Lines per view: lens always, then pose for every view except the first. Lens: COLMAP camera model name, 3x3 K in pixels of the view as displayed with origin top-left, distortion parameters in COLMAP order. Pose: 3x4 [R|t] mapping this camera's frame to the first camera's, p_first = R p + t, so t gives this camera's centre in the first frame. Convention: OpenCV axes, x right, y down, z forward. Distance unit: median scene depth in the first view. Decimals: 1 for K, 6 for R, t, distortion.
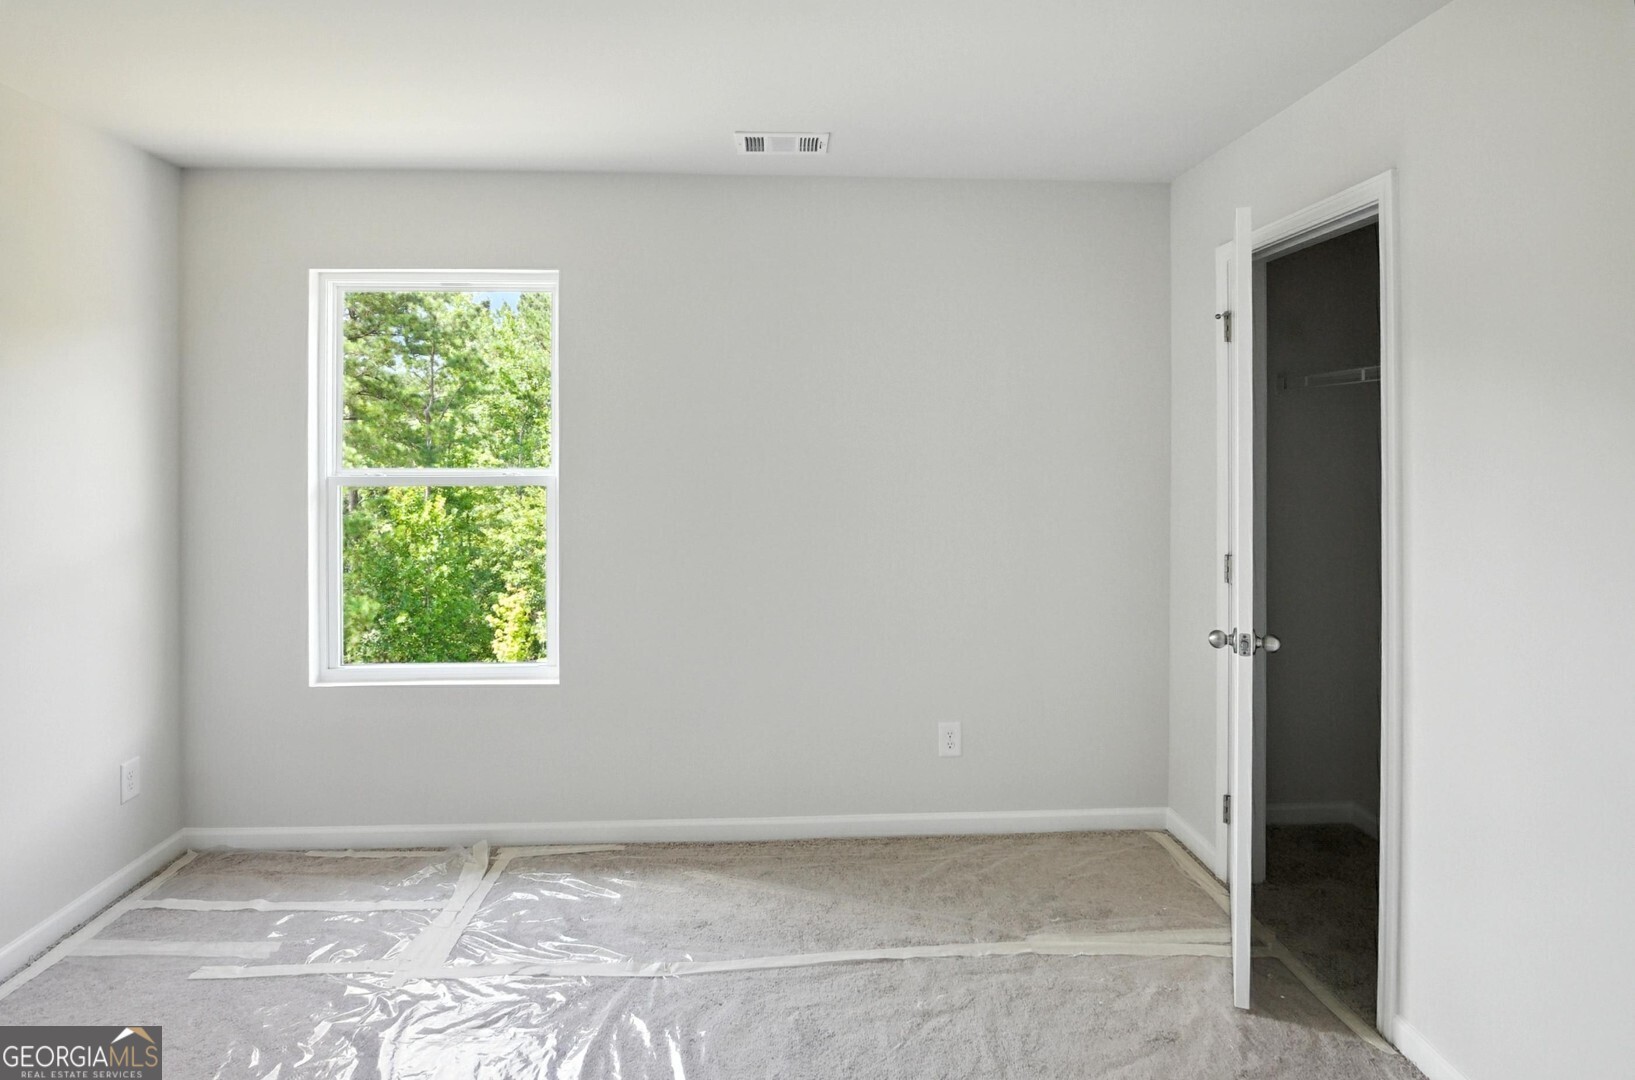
lens RADIAL K [[851.9, 0, 819.2], [0, 851.9, 456.0], [0, 0, 1]] dist [-0.017447, -0.002765]
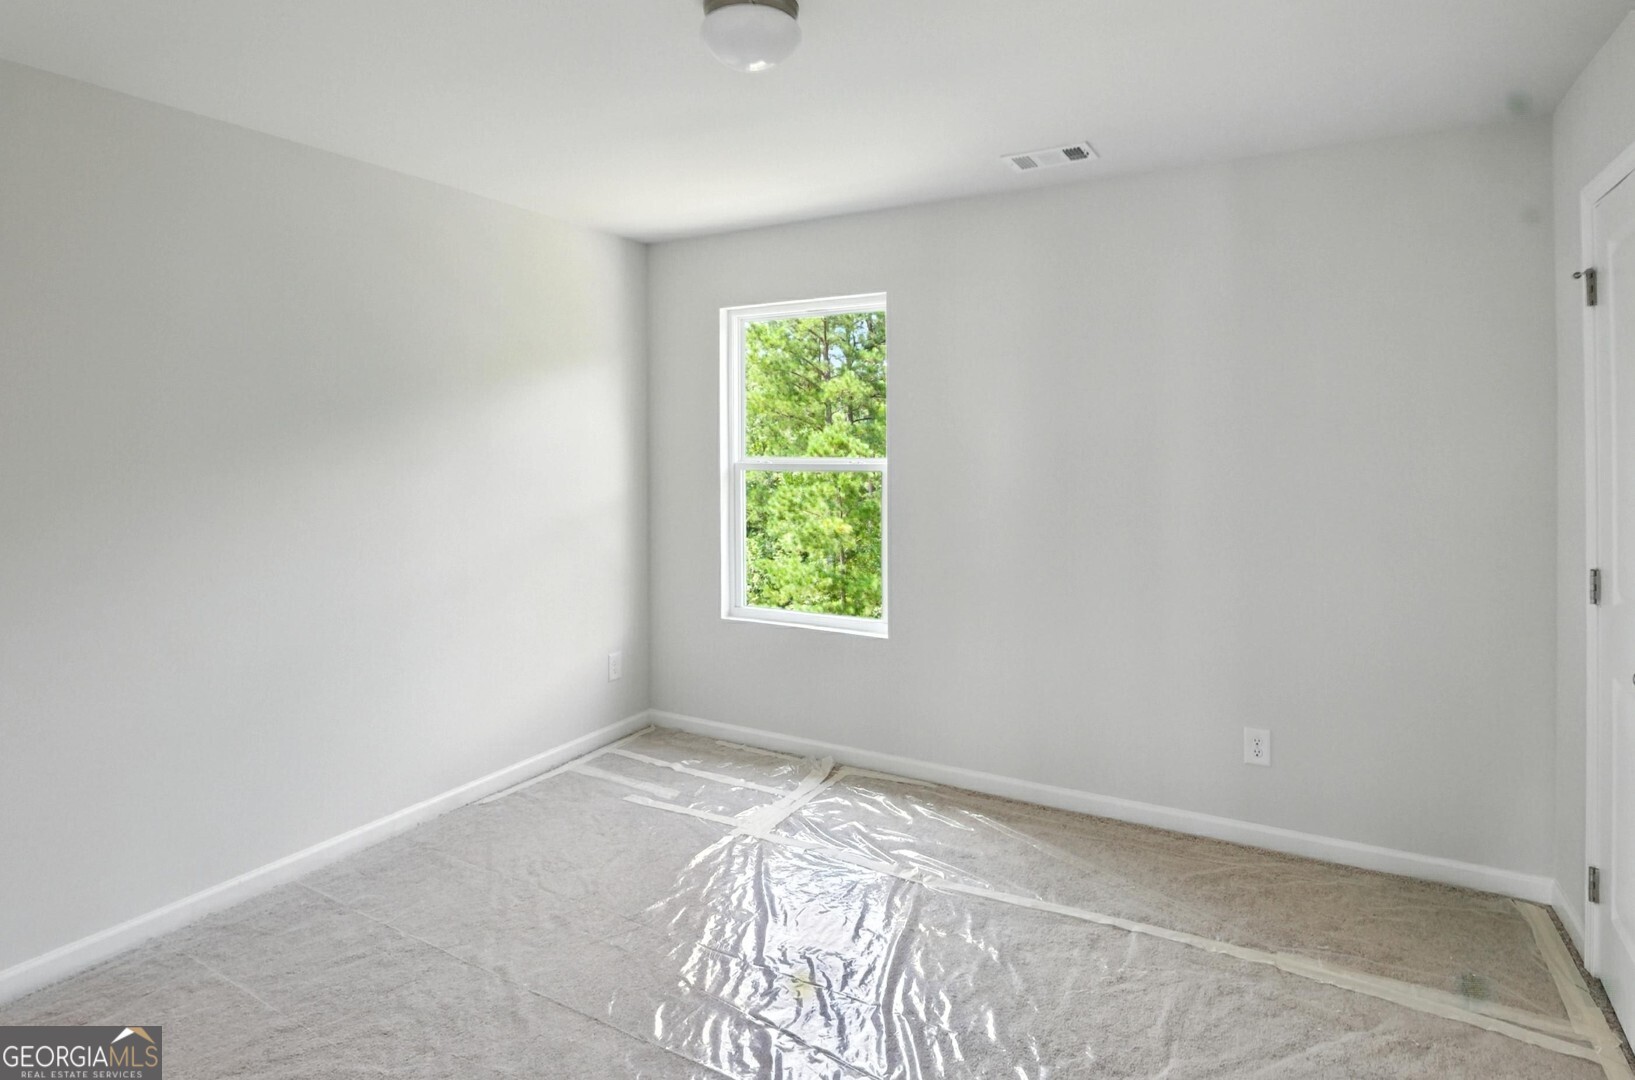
lens RADIAL K [[851.9, 0, 819.2], [0, 851.9, 456.0], [0, 0, 1]] dist [-0.017447, -0.002765]
pose [[0.843442, 0.006255, -0.537183, 0.280479], [-0.003747, 0.999976, 0.005760, 0.006036], [0.537206, -0.002845, 0.843446, -0.066124]]
